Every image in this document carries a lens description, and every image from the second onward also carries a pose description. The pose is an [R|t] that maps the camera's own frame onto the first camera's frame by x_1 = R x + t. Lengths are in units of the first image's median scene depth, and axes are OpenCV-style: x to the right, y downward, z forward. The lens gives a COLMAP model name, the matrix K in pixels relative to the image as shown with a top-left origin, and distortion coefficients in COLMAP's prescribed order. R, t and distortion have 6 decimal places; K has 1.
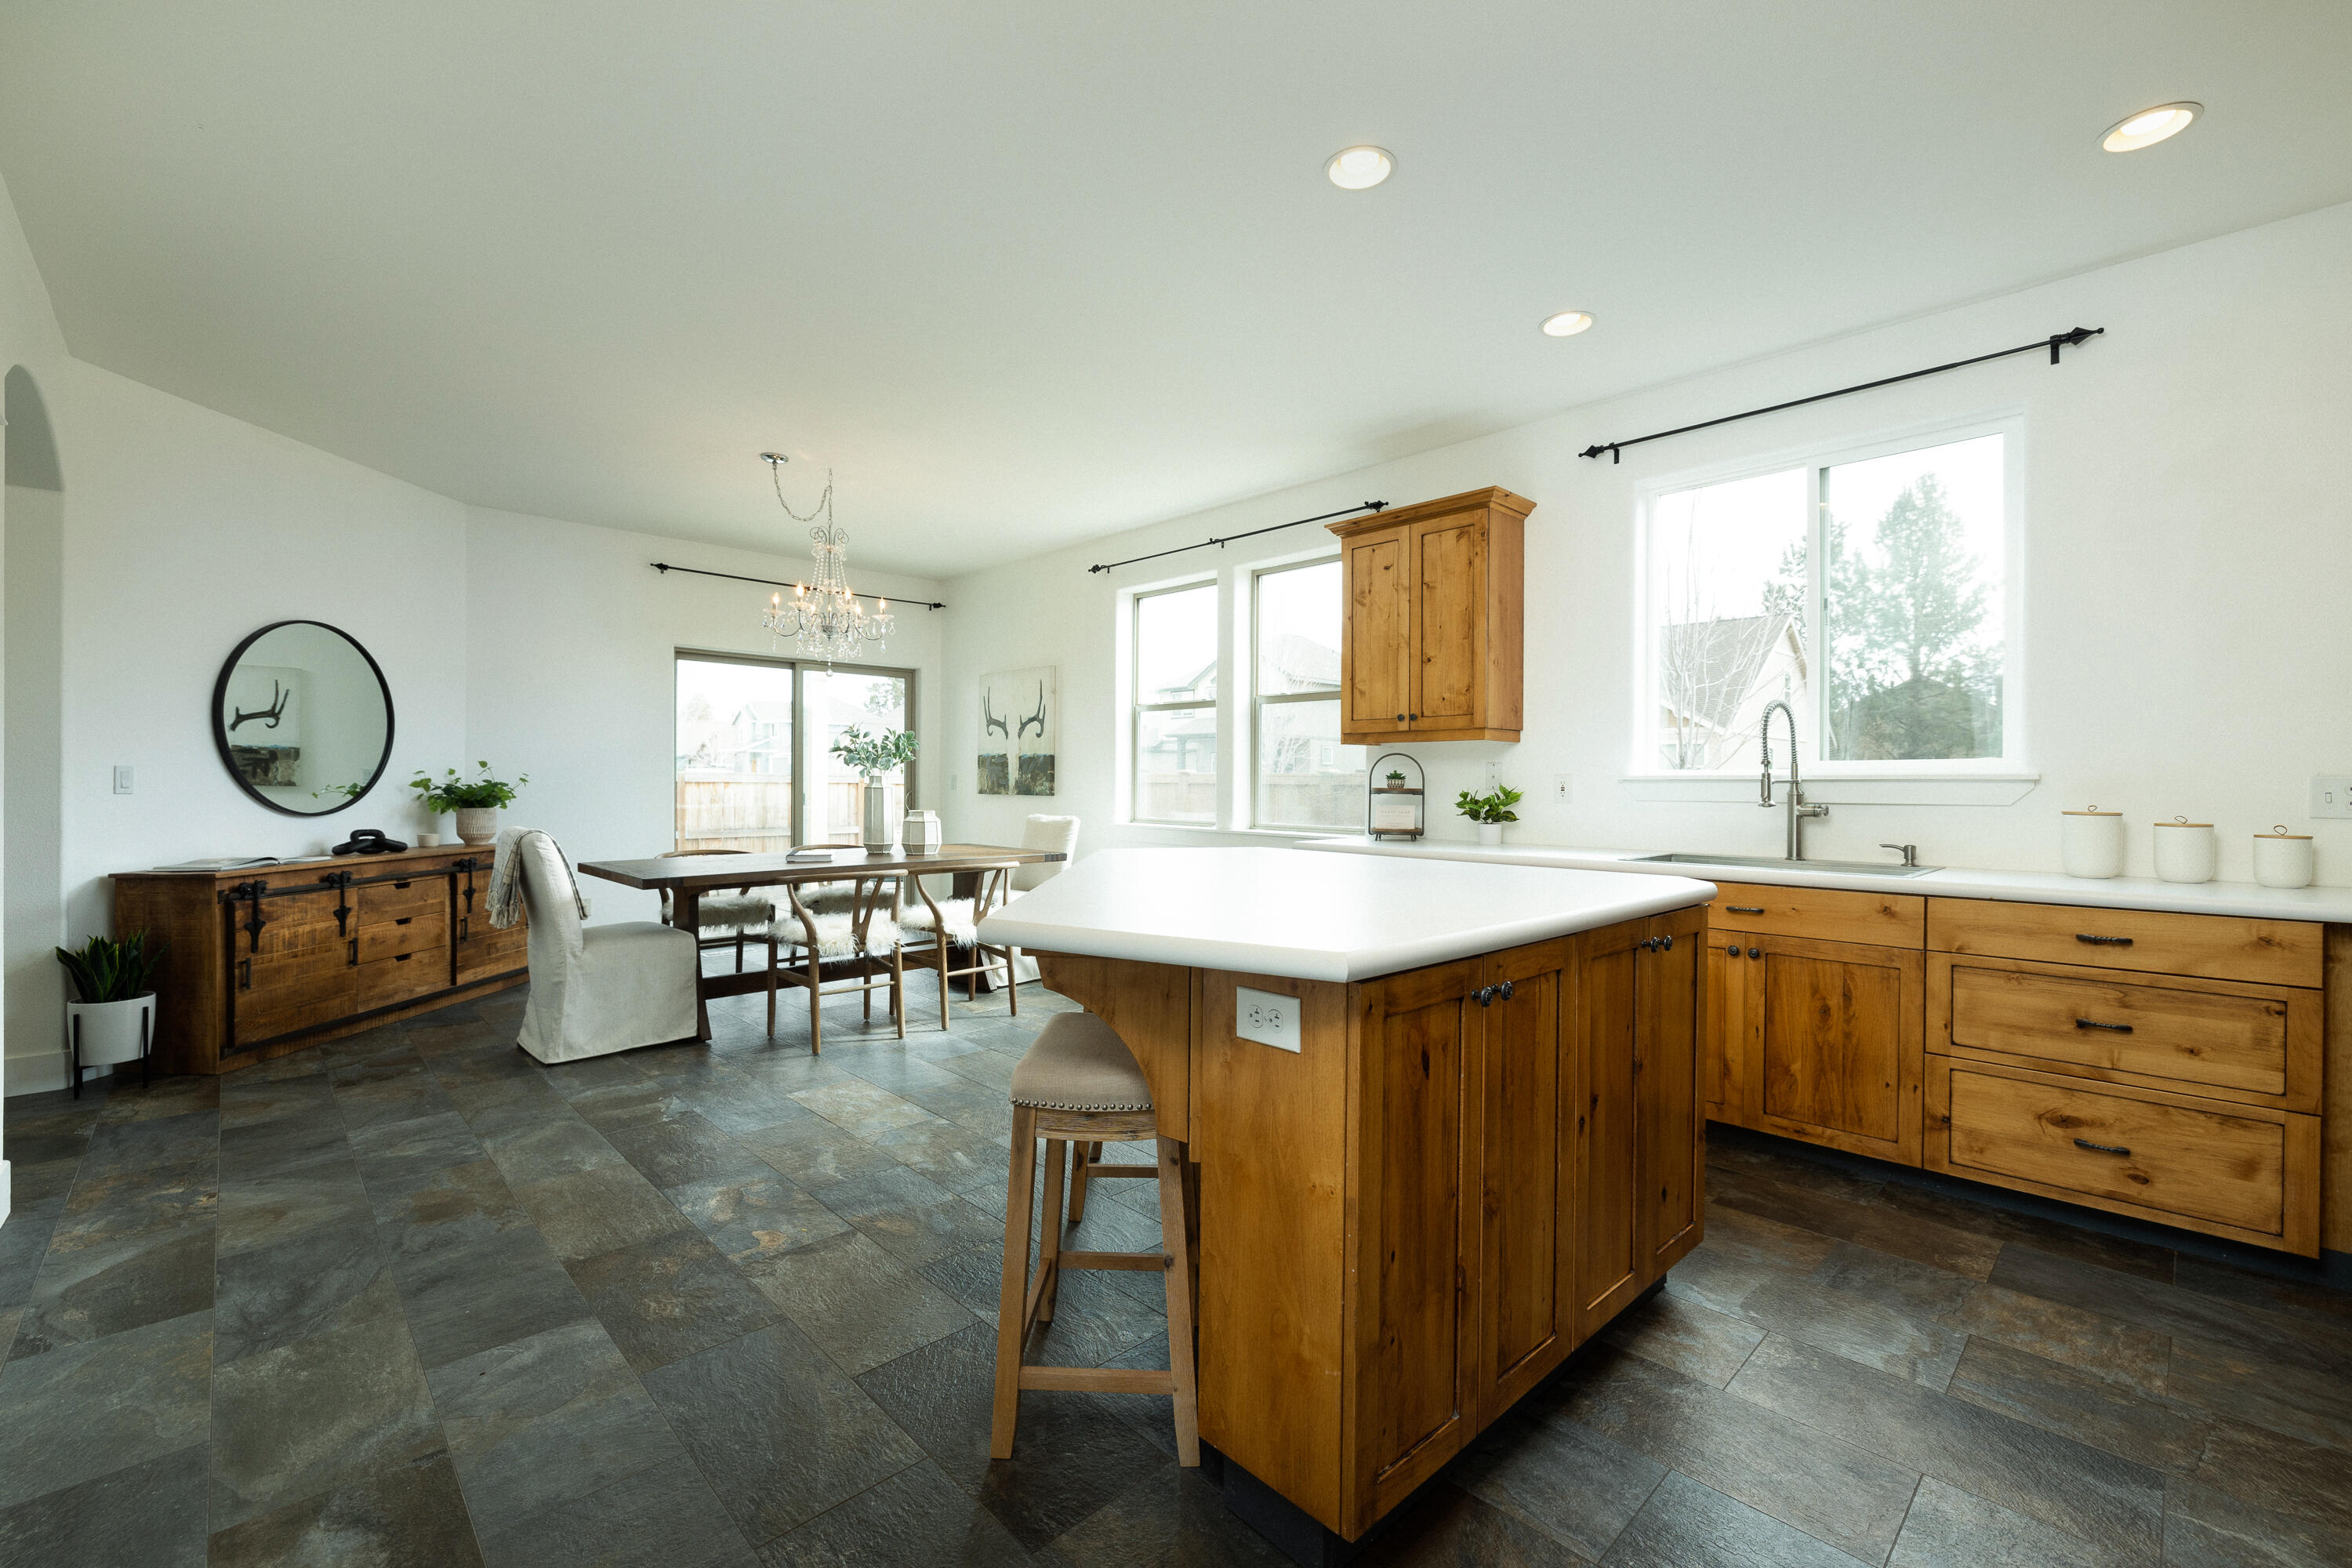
lens RADIAL K [[989.2, 0, 1172.4], [0, 989.2, 785.7], [0, 0, 1]] dist [0.000761, -0.000517]
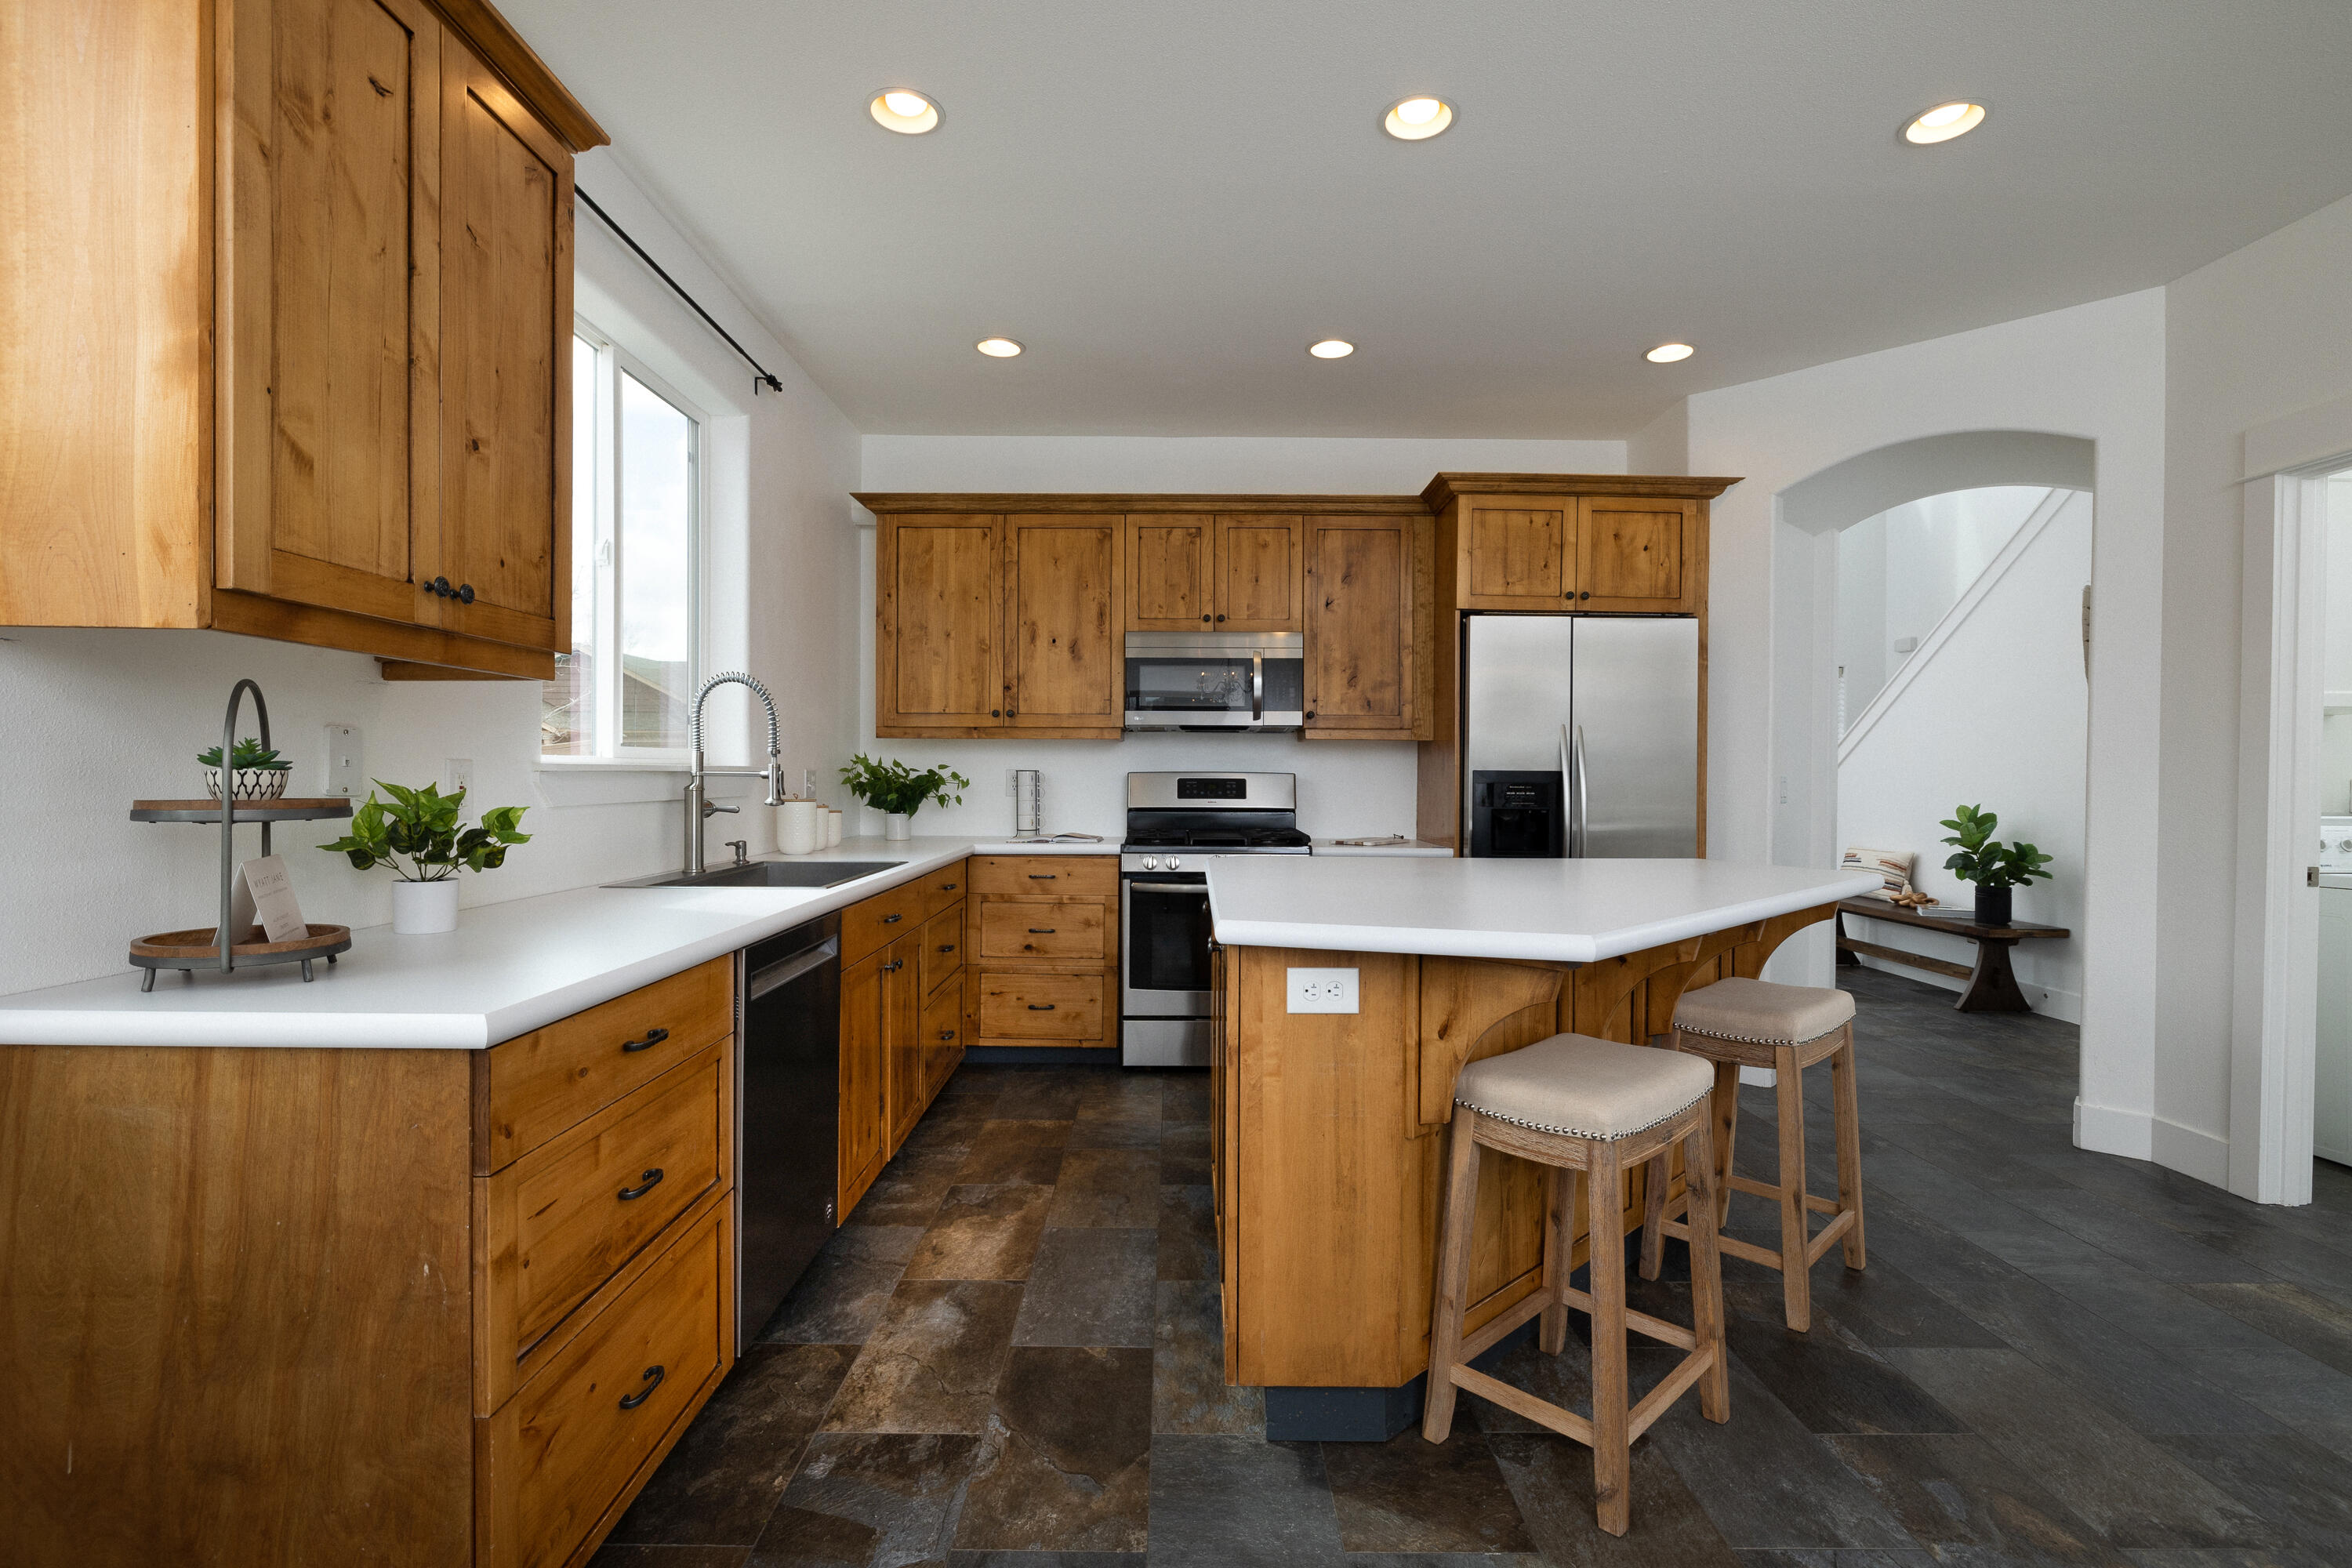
lens RADIAL K [[1097.4, 0, 1182.1], [0, 1097.4, 787.0], [0, 0, 1]] dist [-0.004720, 0.000660]
pose [[-0.728629, -0.018178, 0.684668, -0.276146], [-0.008688, 0.999813, 0.017299, -0.013015], [-0.684854, 0.006656, -0.728650, 1.459169]]
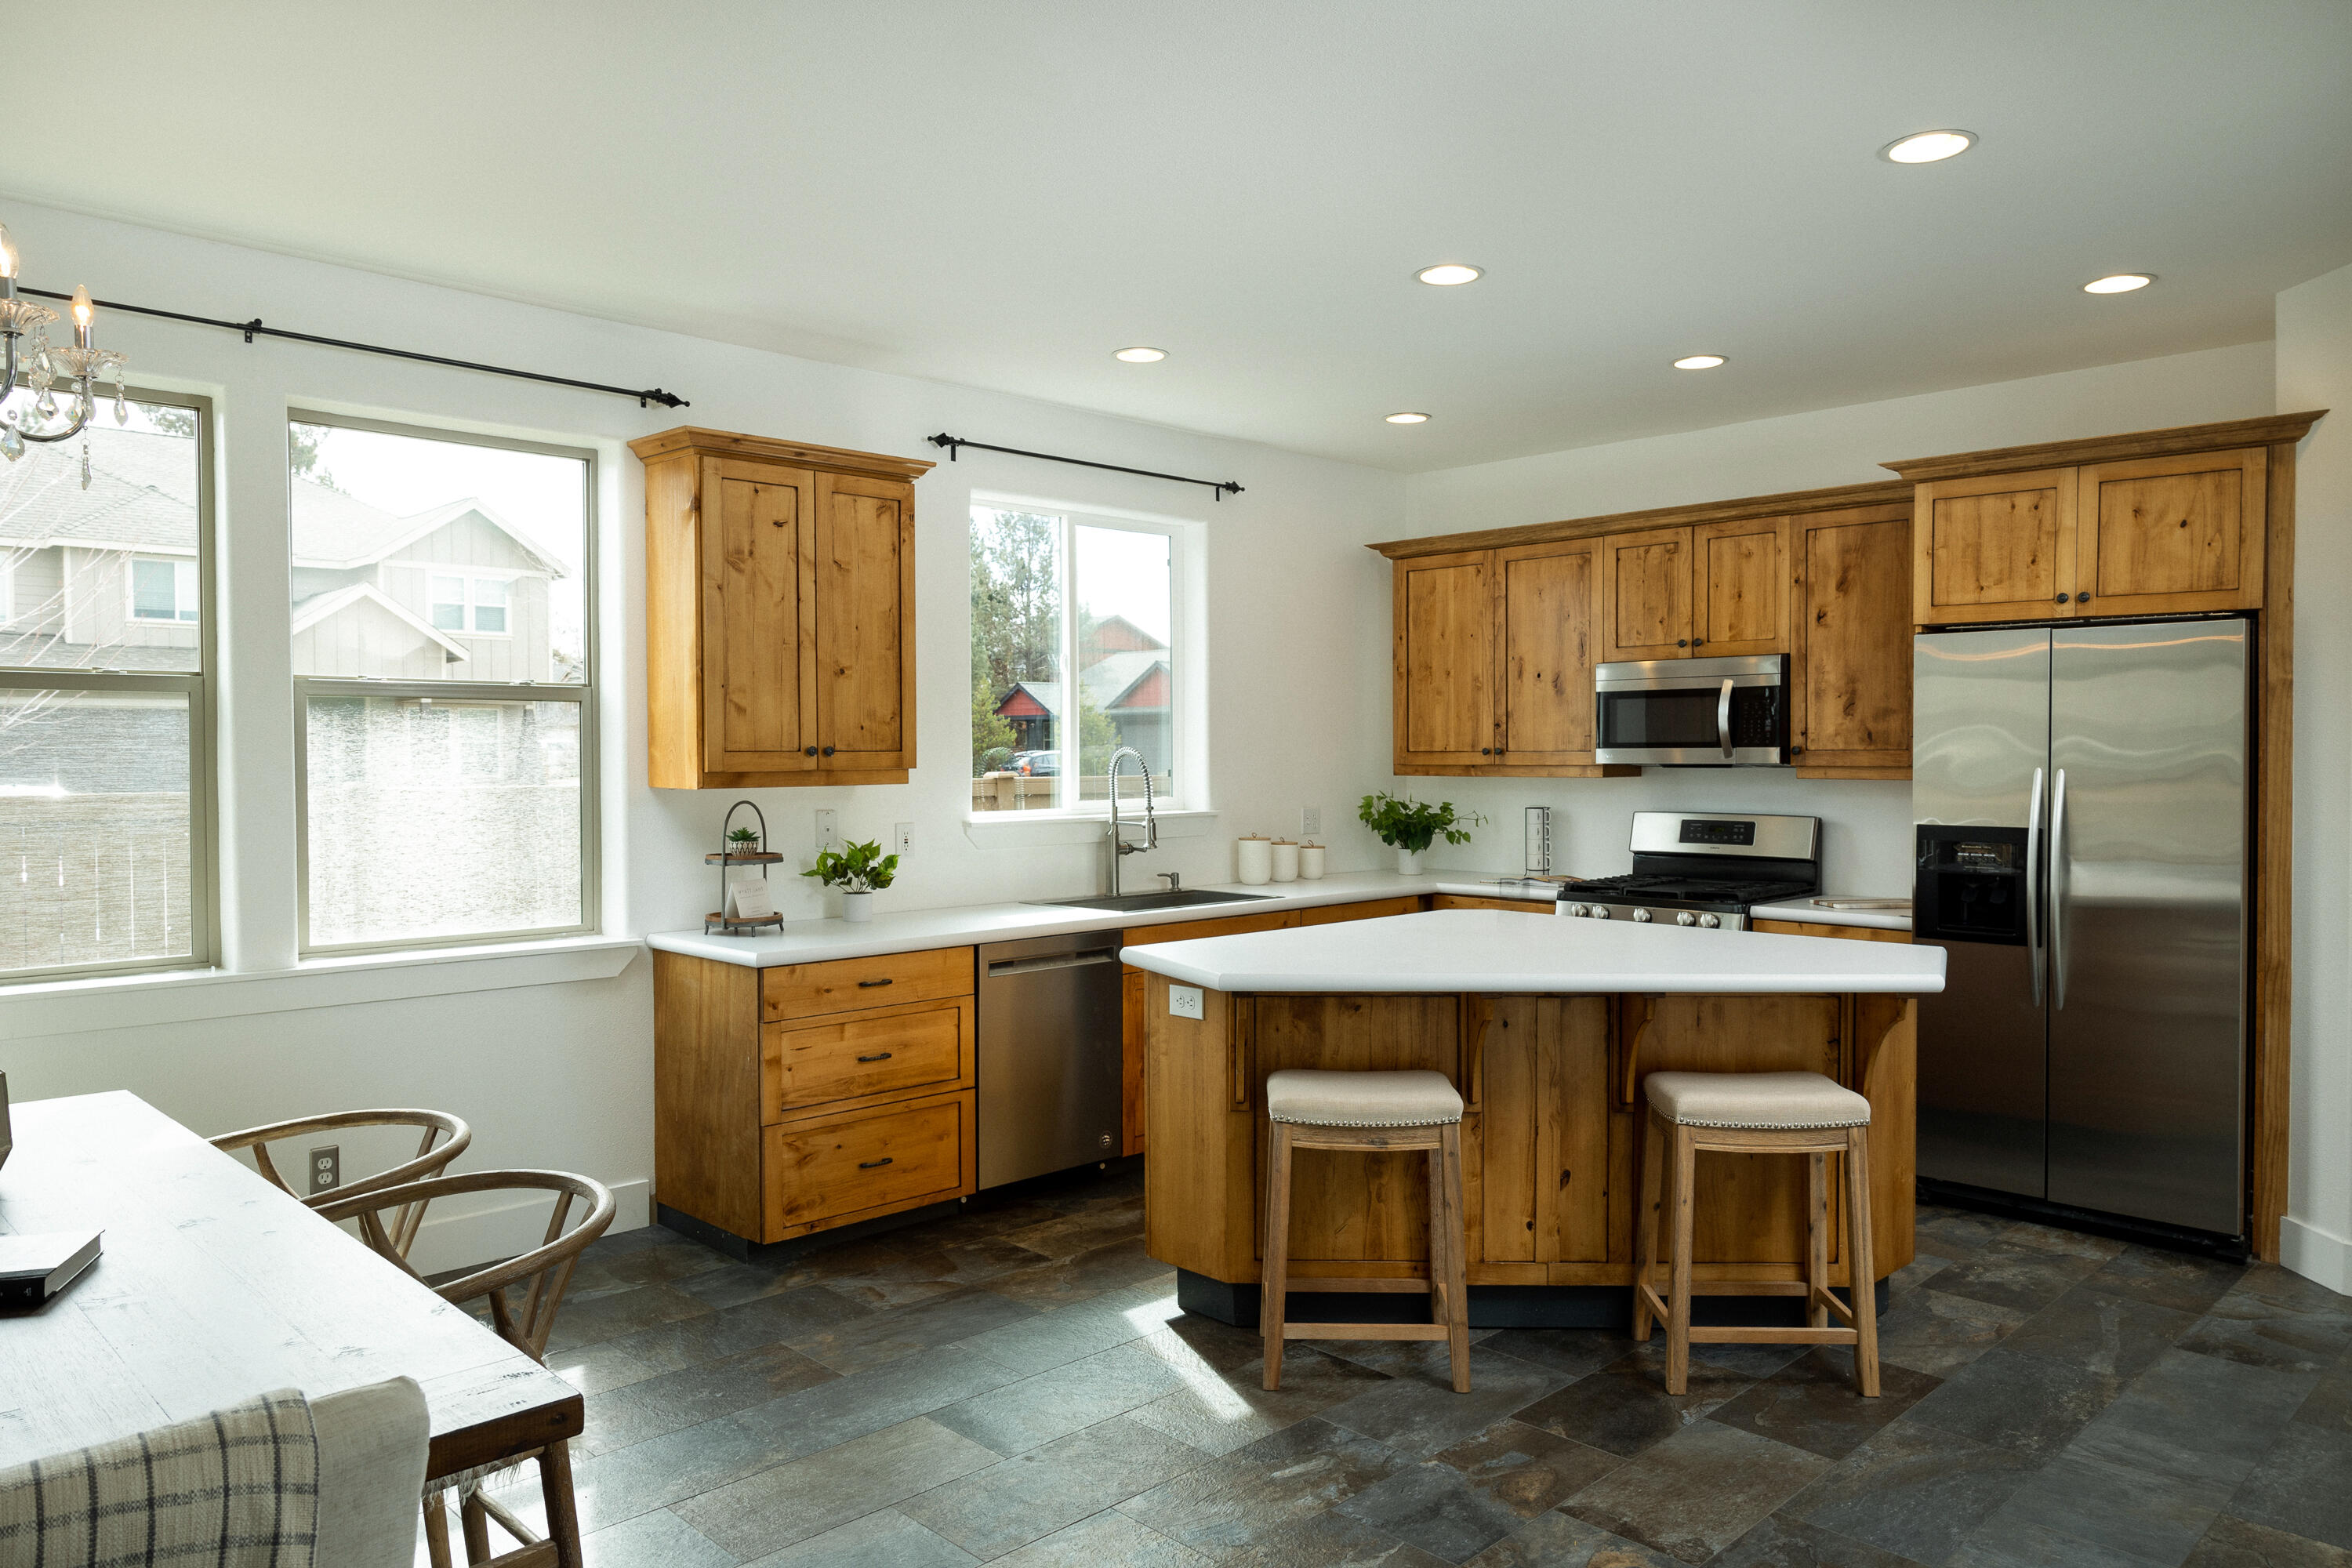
lens RADIAL K [[1592.3, 0, 1178.2], [0, 1592.3, 784.4], [0, 0, 1]] dist [-0.001146, 0.000995]
pose [[-0.016534, -0.028576, 0.999455, -1.165722], [0.006476, 0.999567, 0.028686, -0.100718], [-0.999842, 0.006946, -0.016341, 1.015359]]
